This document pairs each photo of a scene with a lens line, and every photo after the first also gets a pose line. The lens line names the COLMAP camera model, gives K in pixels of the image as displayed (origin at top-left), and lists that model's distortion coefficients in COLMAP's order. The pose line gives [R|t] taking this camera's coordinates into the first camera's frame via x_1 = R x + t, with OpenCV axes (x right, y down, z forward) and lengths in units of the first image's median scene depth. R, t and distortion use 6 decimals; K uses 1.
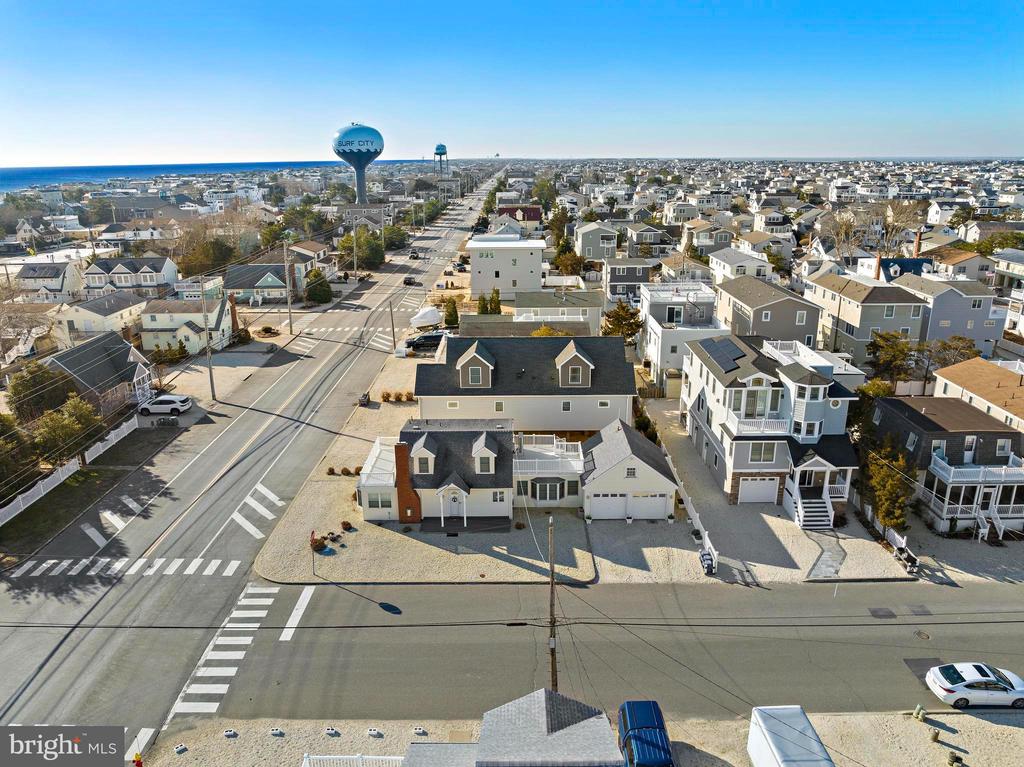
lens RADIAL K [[731.0, 0, 515.3], [0, 731.0, 384.1], [0, 0, 1]] dist [-0.032710, -0.001358]
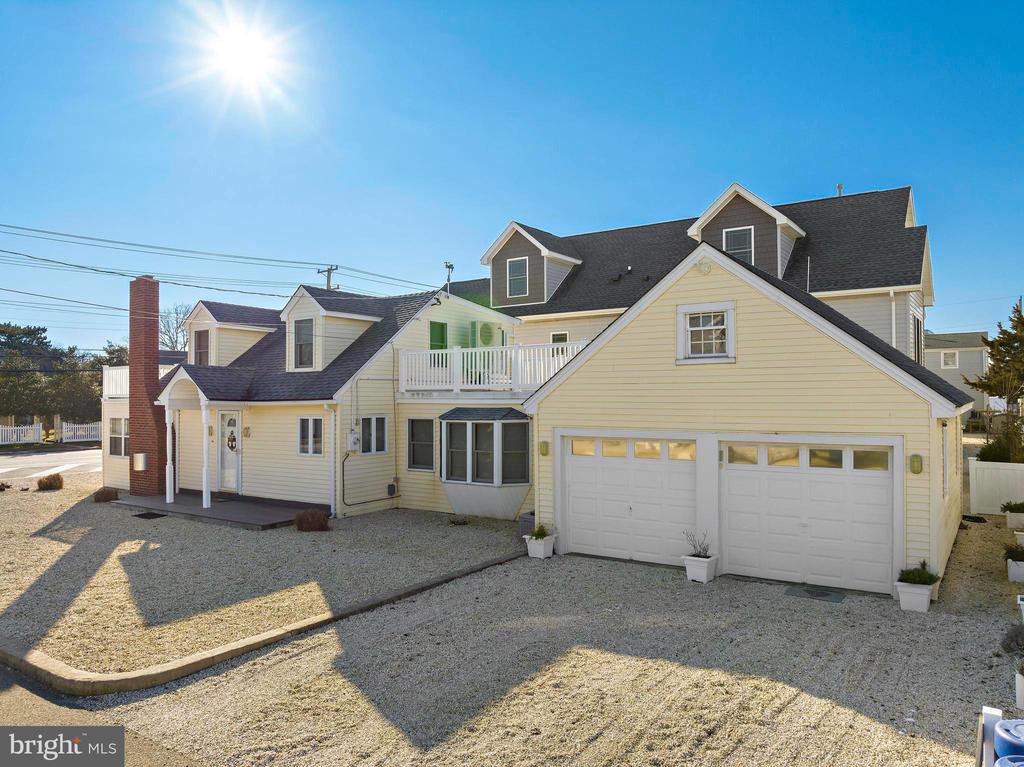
lens RADIAL K [[731.0, 0, 515.3], [0, 731.0, 384.1], [0, 0, 1]] dist [-0.032710, -0.001358]
pose [[0.826943, -0.005959, -0.562255, 0.232850], [-0.172052, 0.949301, -0.263108, 0.202217], [0.535317, 0.314312, 0.783992, 0.789169]]
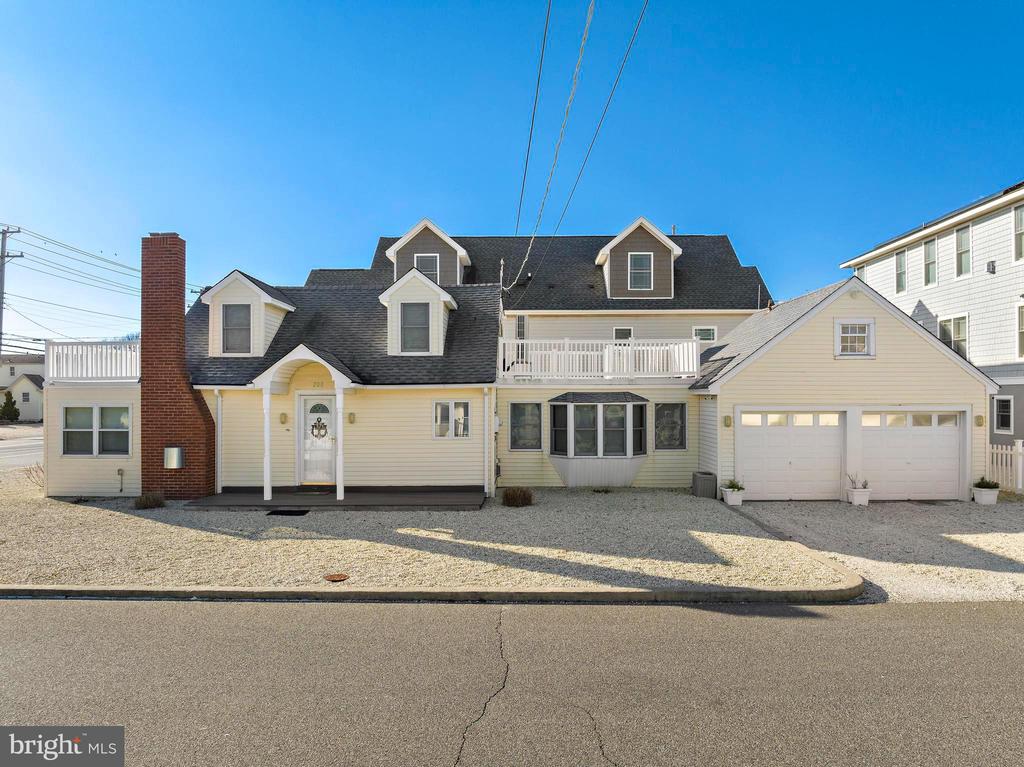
lens RADIAL K [[731.0, 0, 515.3], [0, 731.0, 384.1], [0, 0, 1]] dist [-0.032710, -0.001358]
pose [[0.999923, 0.005190, -0.011230, 0.008857], [-0.008493, 0.948005, -0.318141, 0.243608], [0.008995, 0.318213, 0.947977, 0.685457]]
